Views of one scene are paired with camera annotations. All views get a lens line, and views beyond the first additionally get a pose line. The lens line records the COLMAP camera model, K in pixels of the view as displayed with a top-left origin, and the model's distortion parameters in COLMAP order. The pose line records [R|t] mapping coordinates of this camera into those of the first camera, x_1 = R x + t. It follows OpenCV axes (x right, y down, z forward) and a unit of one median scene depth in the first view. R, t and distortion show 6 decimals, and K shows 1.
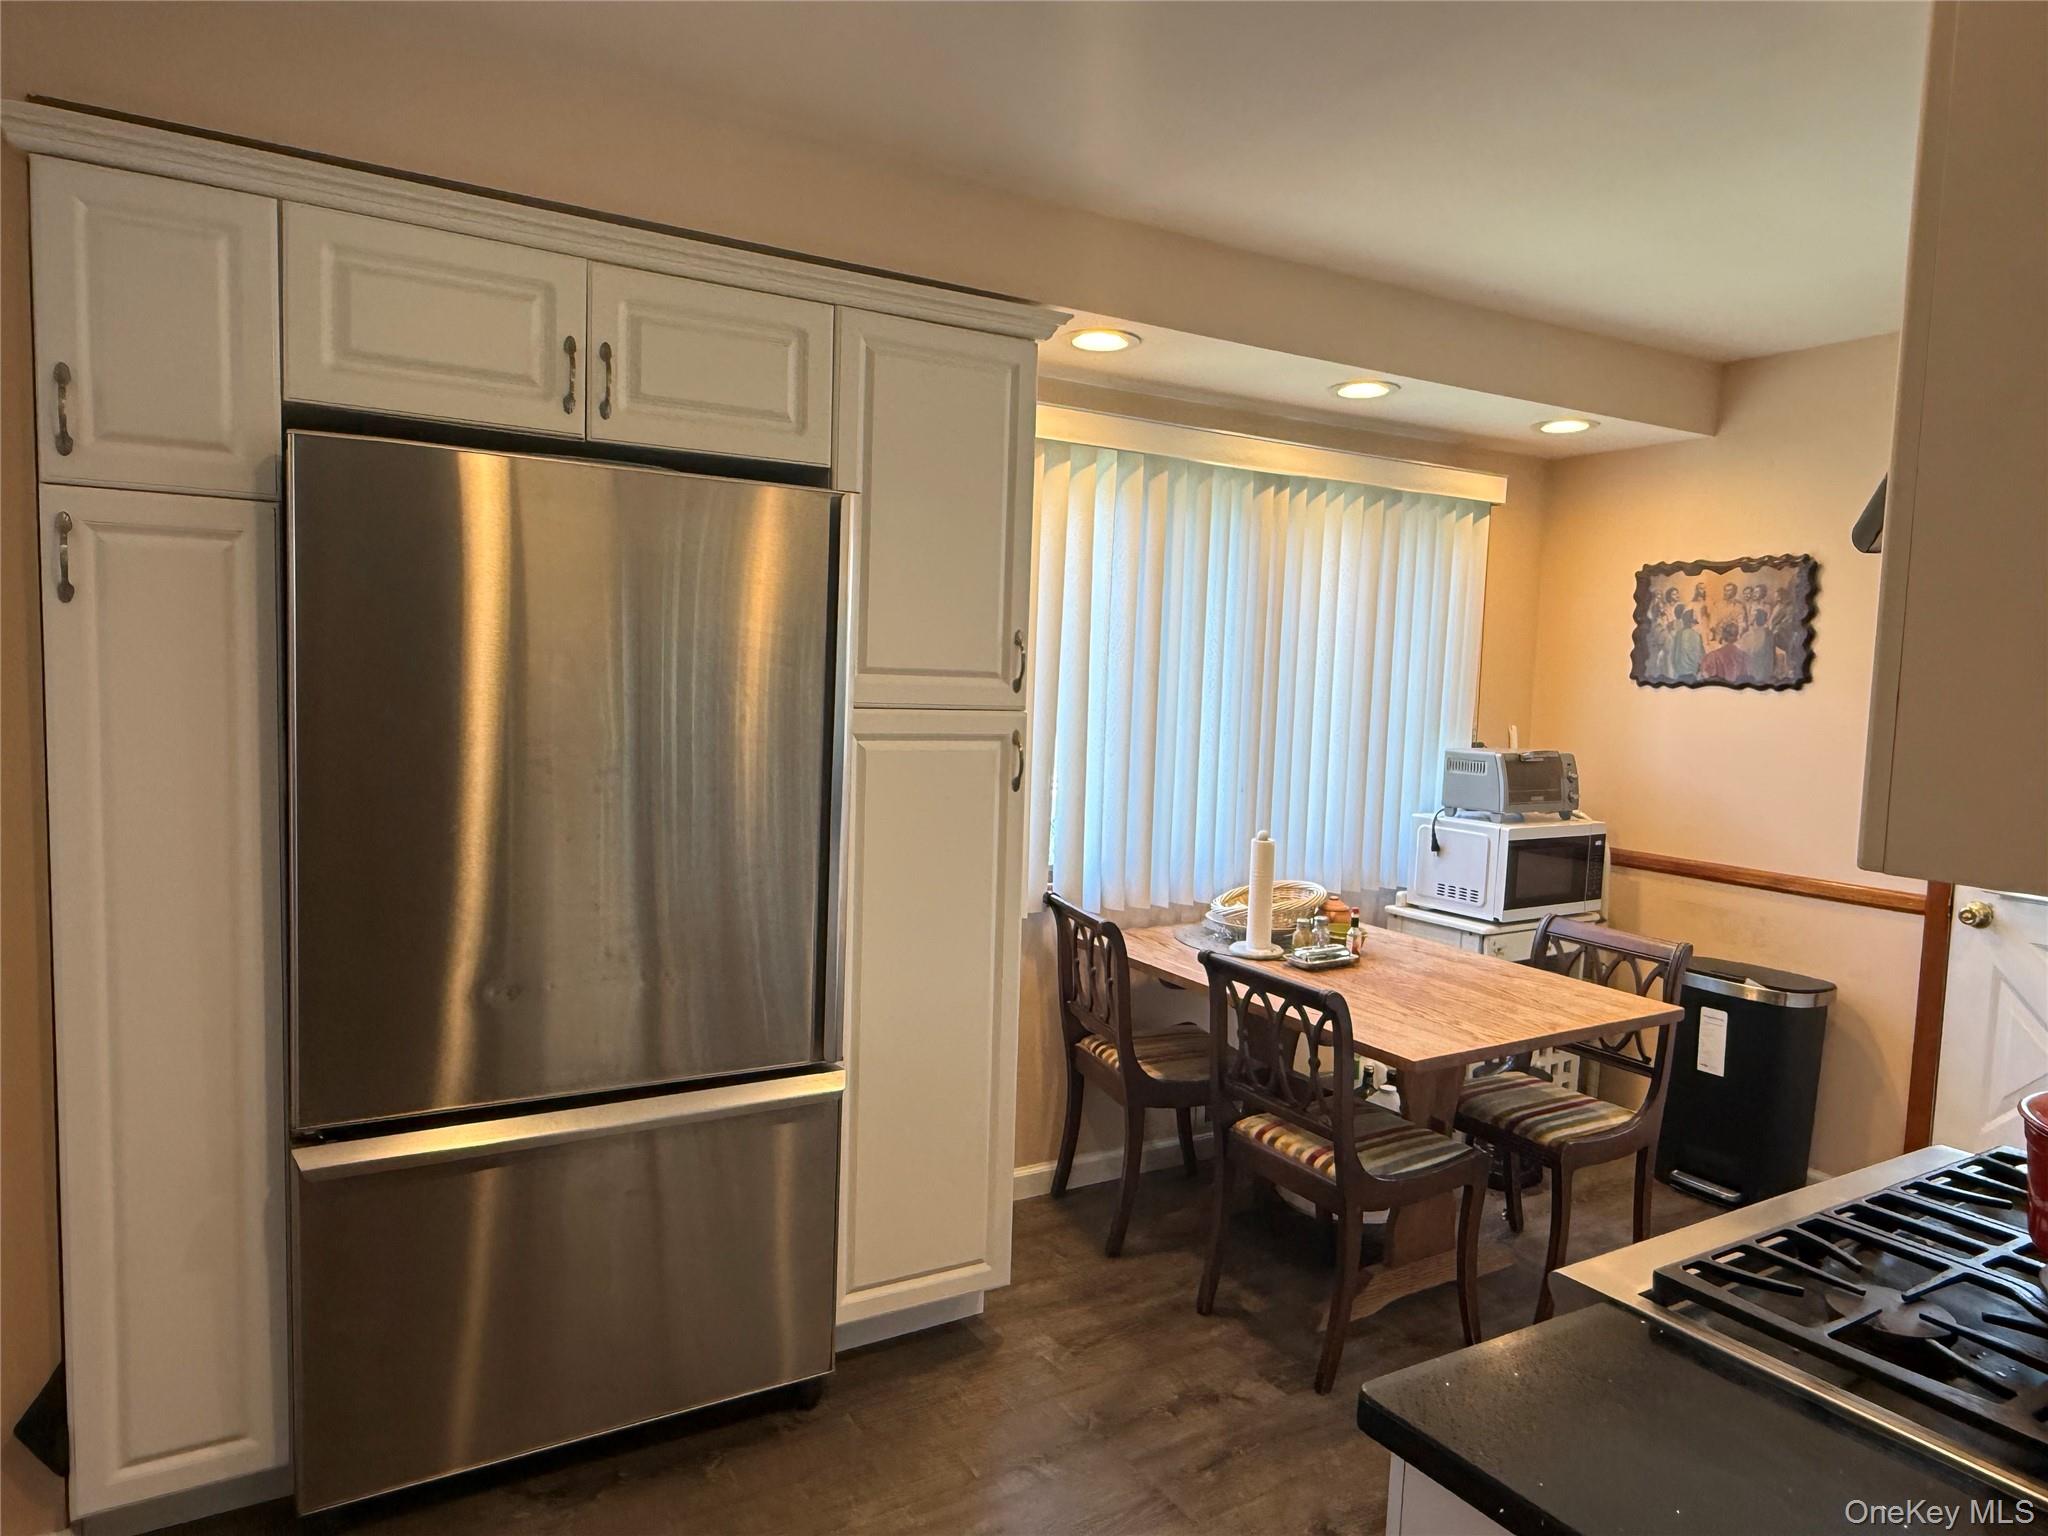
lens RADIAL K [[1313.3, 0, 1024.0], [0, 1313.3, 776.4], [0, 0, 1]] dist [0.000085, -0.000135]
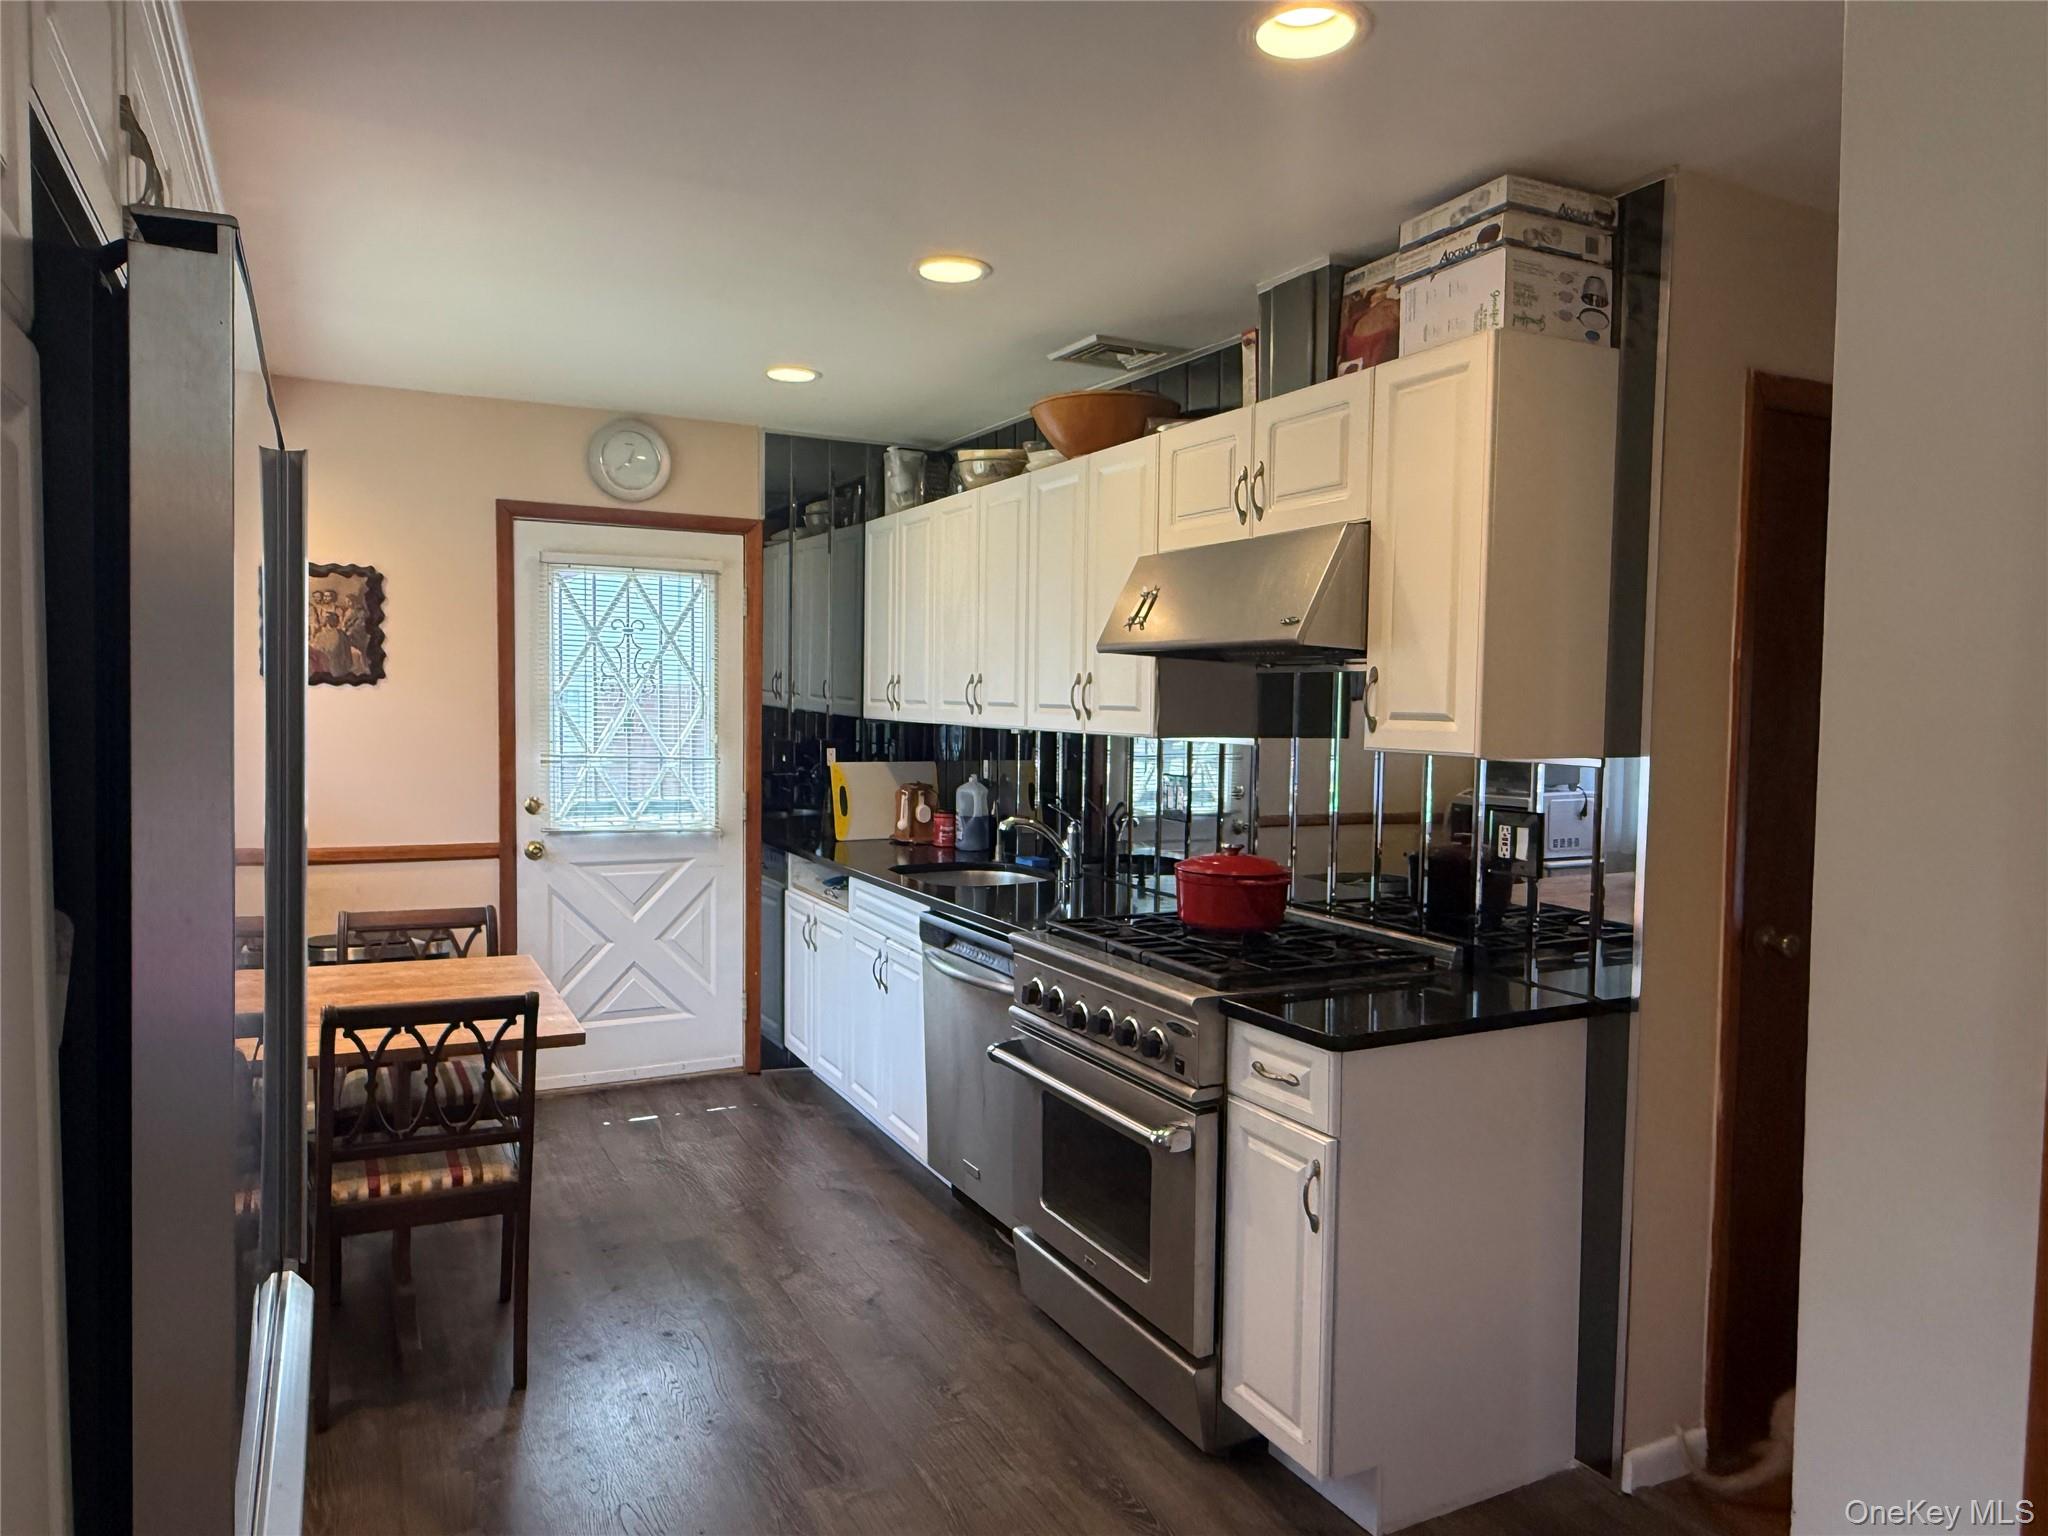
lens RADIAL K [[1313.3, 0, 1021.9], [0, 1313.3, 761.6], [0, 0, 1]] dist [0.000085, -0.000135]
pose [[0.065830, -0.081266, 0.994516, -0.521208], [0.065073, 0.994906, 0.076991, -0.050791], [-0.995707, 0.059648, 0.070783, 0.363053]]
